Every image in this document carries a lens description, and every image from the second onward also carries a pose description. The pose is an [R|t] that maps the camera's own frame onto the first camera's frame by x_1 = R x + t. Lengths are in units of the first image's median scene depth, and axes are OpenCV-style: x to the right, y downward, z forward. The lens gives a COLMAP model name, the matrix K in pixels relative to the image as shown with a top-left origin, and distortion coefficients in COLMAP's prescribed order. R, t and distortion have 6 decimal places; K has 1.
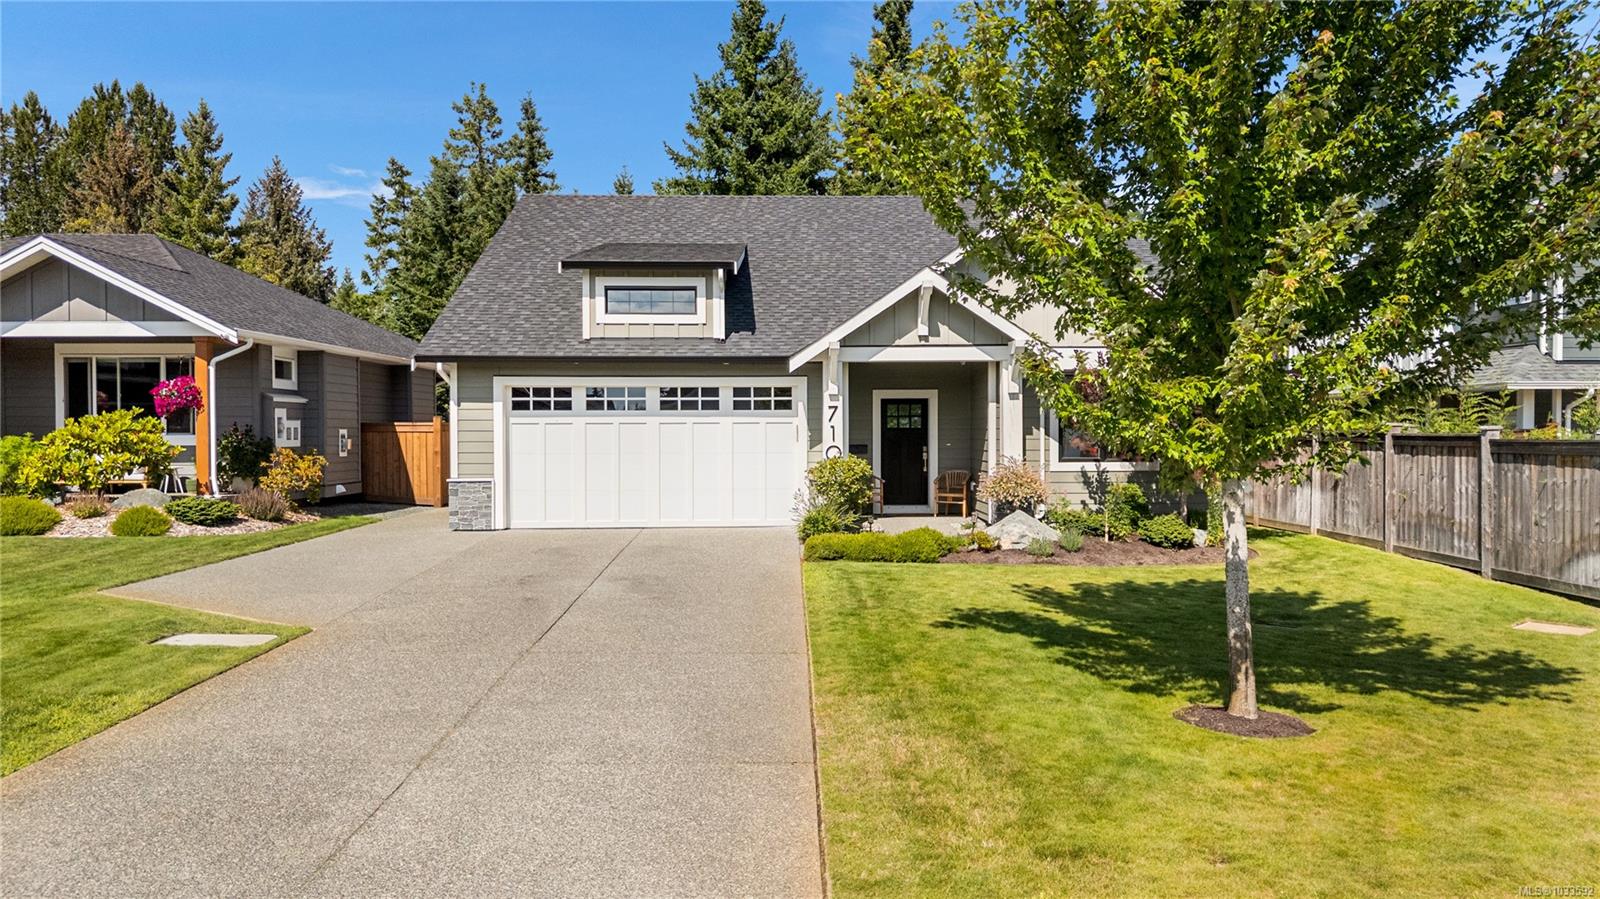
lens RADIAL K [[1145.9, 0, 800.0], [0, 1145.9, 449.5], [0, 0, 1]] dist [0.050818, -0.065250]
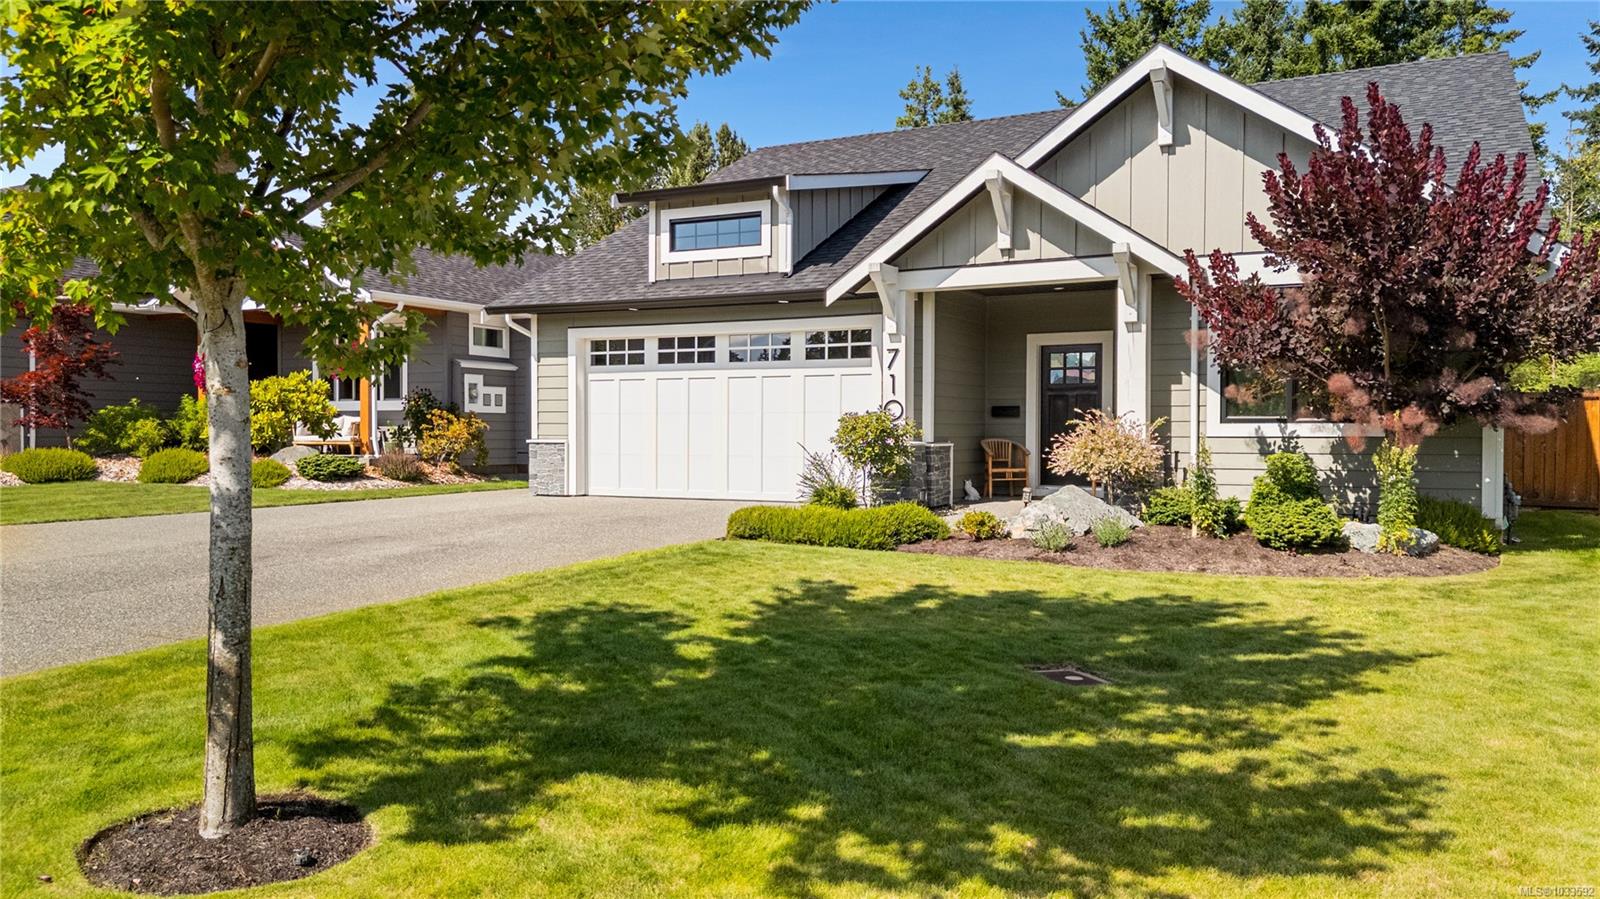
lens RADIAL K [[1145.9, 0, 800.0], [0, 1145.9, 449.5], [0, 0, 1]] dist [0.050818, -0.065250]
pose [[0.880254, 0.012234, -0.474344, 0.332261], [-0.012214, 0.999921, 0.003124, 0.027799], [0.474345, 0.003043, 0.880334, 0.279941]]
